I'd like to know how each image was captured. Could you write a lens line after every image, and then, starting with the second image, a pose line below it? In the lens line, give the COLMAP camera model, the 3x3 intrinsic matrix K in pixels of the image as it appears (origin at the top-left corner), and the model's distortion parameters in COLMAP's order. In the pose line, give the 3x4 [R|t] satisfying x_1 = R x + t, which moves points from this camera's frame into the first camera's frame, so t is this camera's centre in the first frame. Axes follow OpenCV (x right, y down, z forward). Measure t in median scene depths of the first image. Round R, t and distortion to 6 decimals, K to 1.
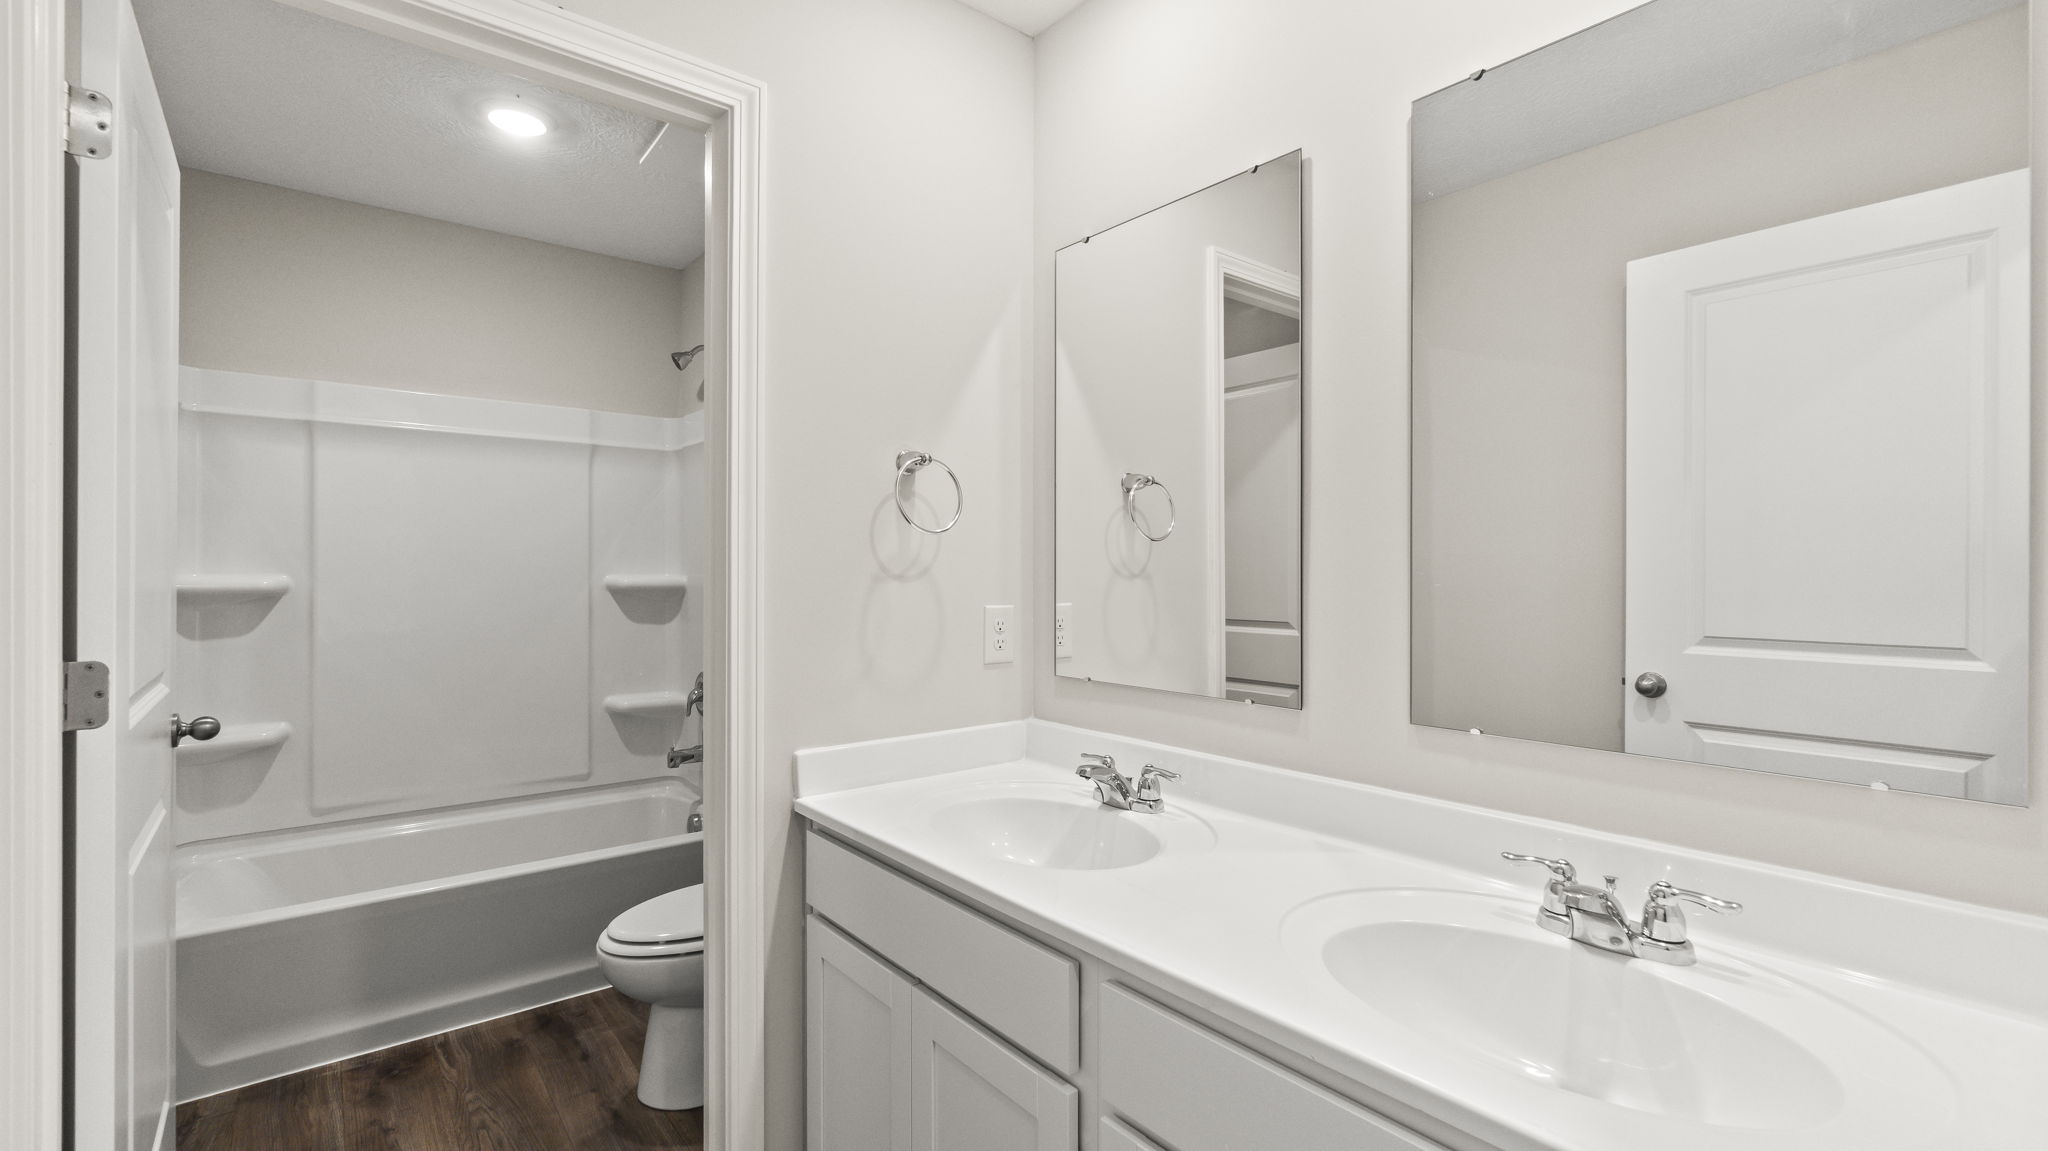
lens RADIAL K [[887.9, 0, 1024.0], [0, 887.9, 575.5], [0, 0, 1]] dist [0.003943, 0.000212]
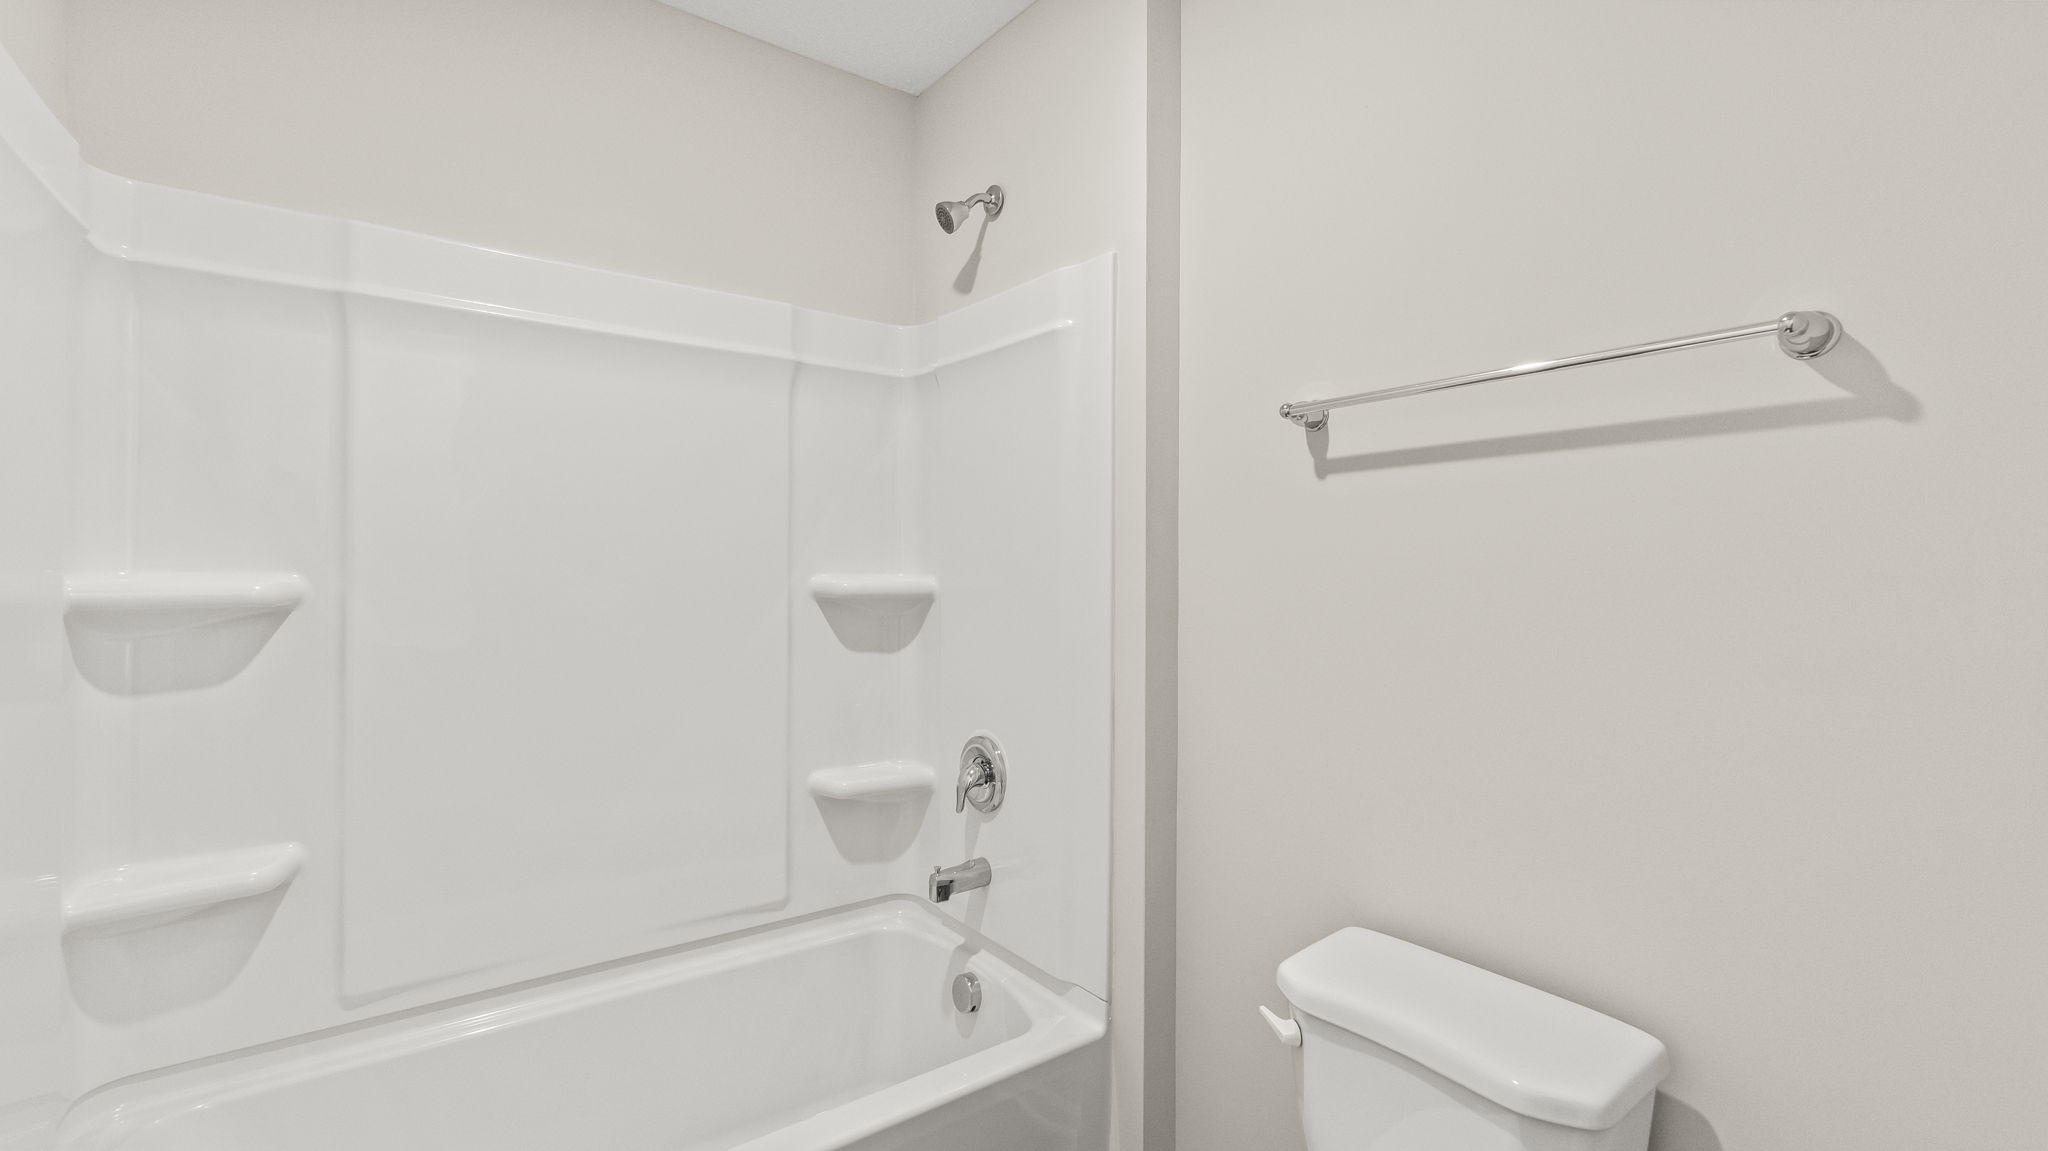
lens RADIAL K [[887.9, 0, 1024.0], [0, 887.9, 575.5], [0, 0, 1]] dist [0.003943, 0.000212]
pose [[0.999457, 0.003381, -0.032762, -0.306629], [-0.003426, 0.999993, -0.001310, 0.000137], [0.032757, 0.001422, 0.999462, 0.392912]]
